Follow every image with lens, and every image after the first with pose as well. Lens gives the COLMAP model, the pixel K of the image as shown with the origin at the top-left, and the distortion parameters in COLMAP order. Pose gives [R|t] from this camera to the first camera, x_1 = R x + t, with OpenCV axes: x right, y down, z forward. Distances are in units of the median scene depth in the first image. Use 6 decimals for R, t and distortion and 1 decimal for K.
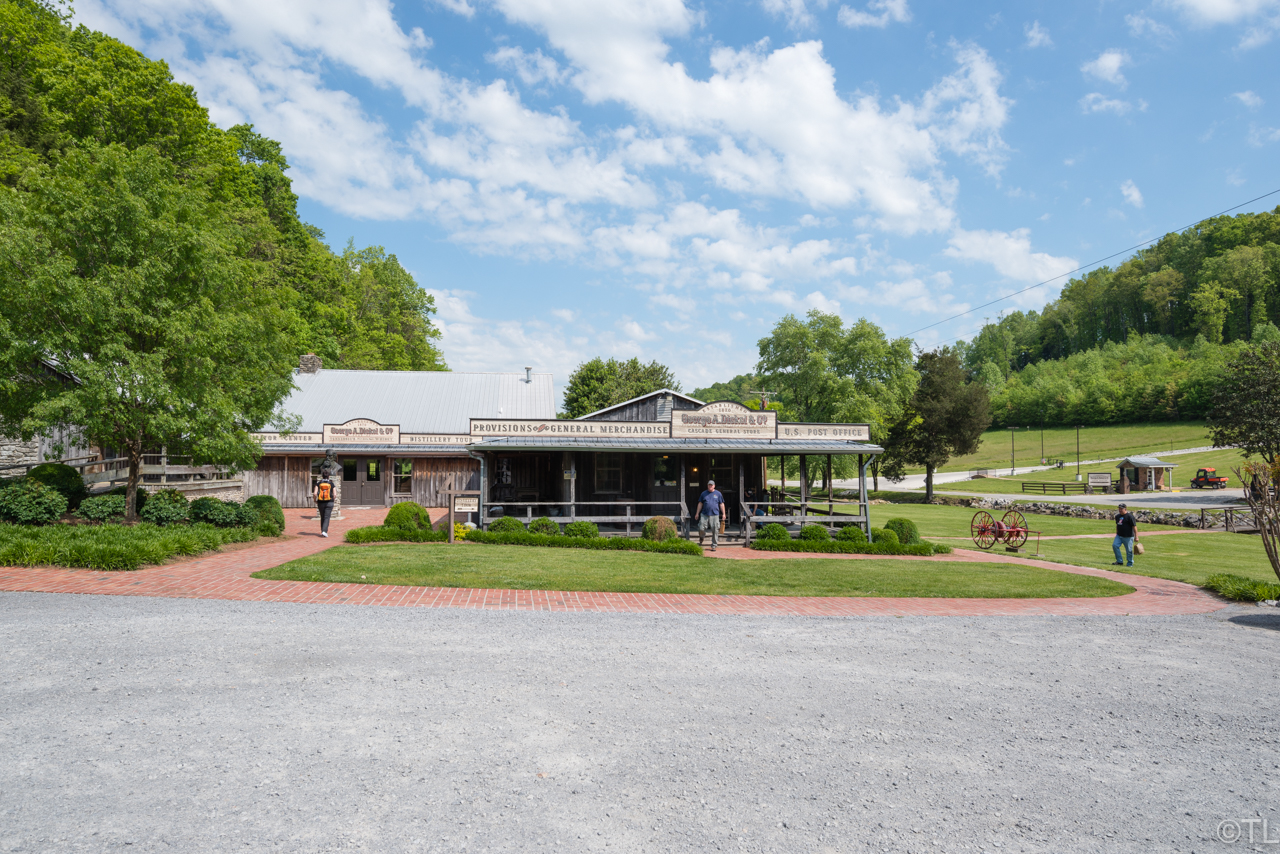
lens RADIAL K [[748.5, 0, 640.0], [0, 748.5, 427.0], [0, 0, 1]] dist [-0.057265, 0.000131]
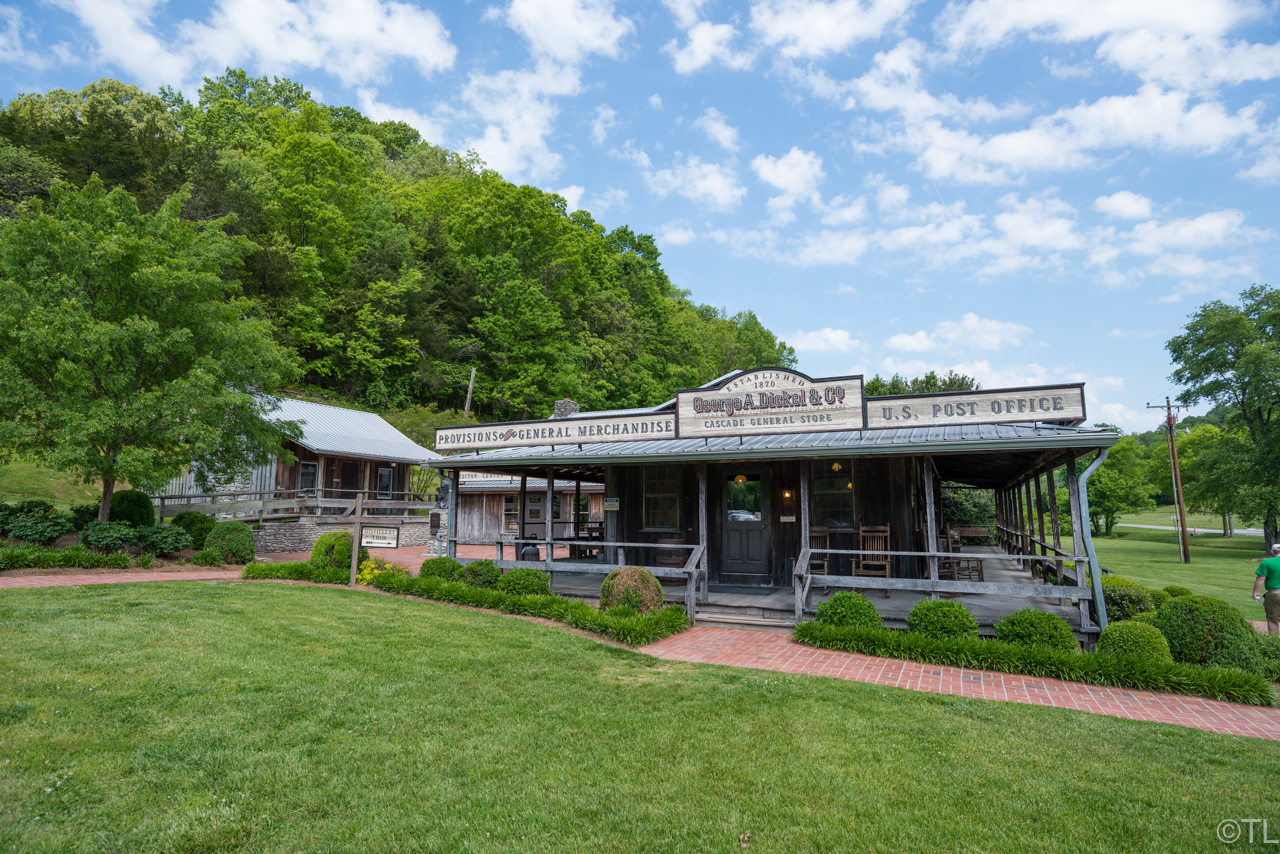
lens RADIAL K [[663.9, 0, 640.0], [0, 663.9, 427.0], [0, 0, 1]] dist [-0.044520, -0.000694]
pose [[0.809241, -0.075524, -0.582602, 0.311671], [0.026929, 0.995429, -0.091634, 0.050808], [0.586859, 0.058465, 0.807575, 0.513271]]
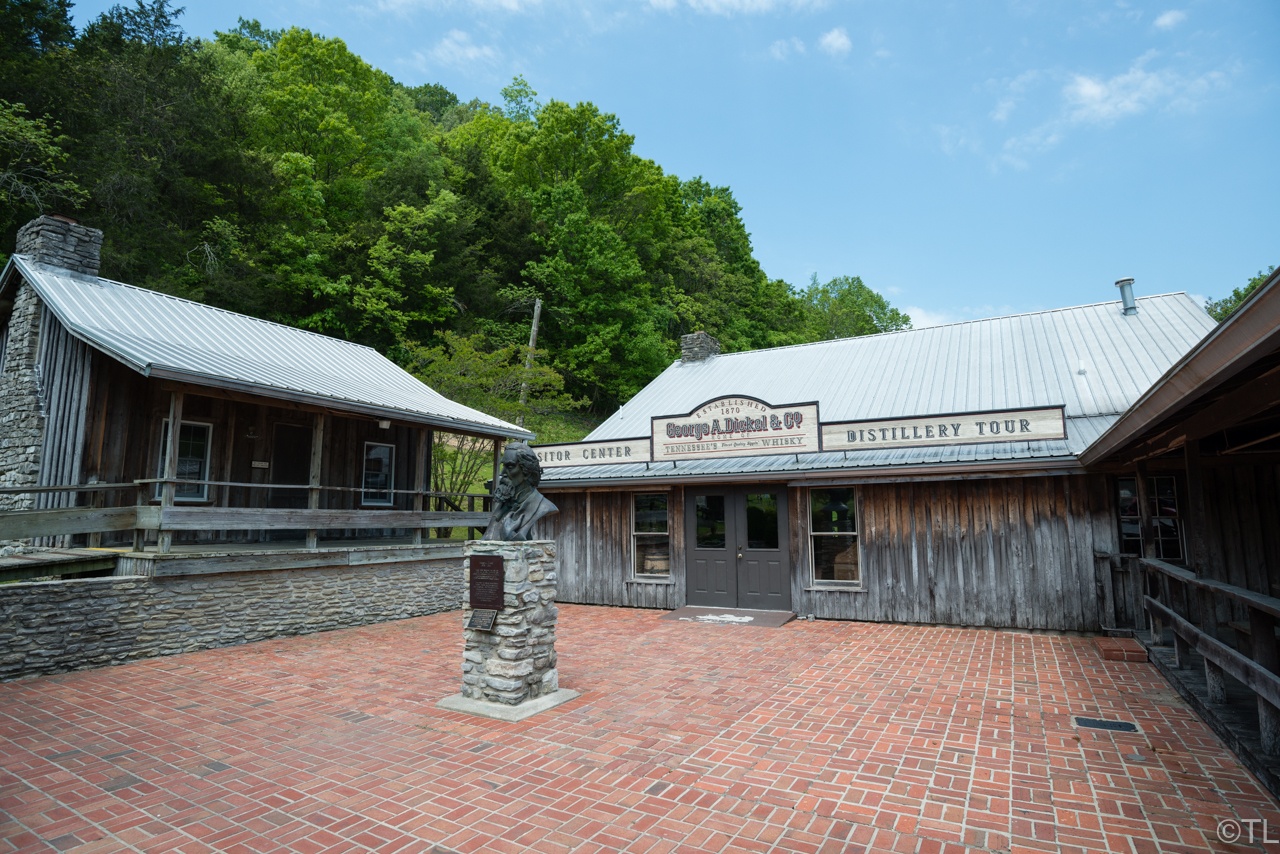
lens RADIAL K [[653.3, 0, 640.0], [0, 653.3, 427.0], [0, 0, 1]] dist [-0.049900, 0.000420]
pose [[0.773263, -0.094983, -0.626931, -0.250890], [0.038842, 0.993956, -0.102680, 0.056864], [0.632894, 0.055047, 0.772279, 0.932618]]
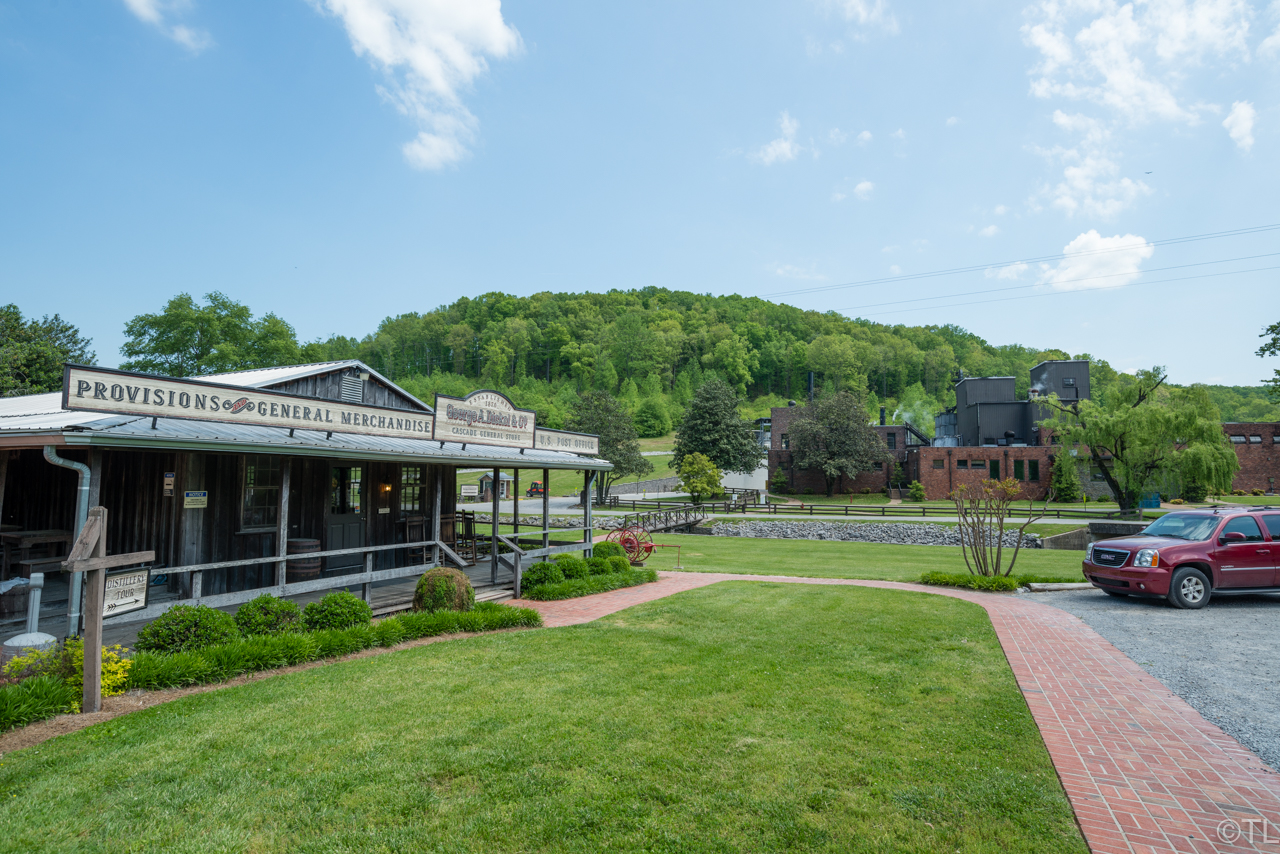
lens RADIAL K [[663.9, 0, 640.0], [0, 663.9, 427.0], [0, 0, 1]] dist [-0.044520, -0.000694]
pose [[0.564733, 0.068178, 0.822453, -0.300251], [-0.051820, 0.997545, -0.047110, 0.019702], [-0.823645, -0.016014, 0.566879, 0.507888]]
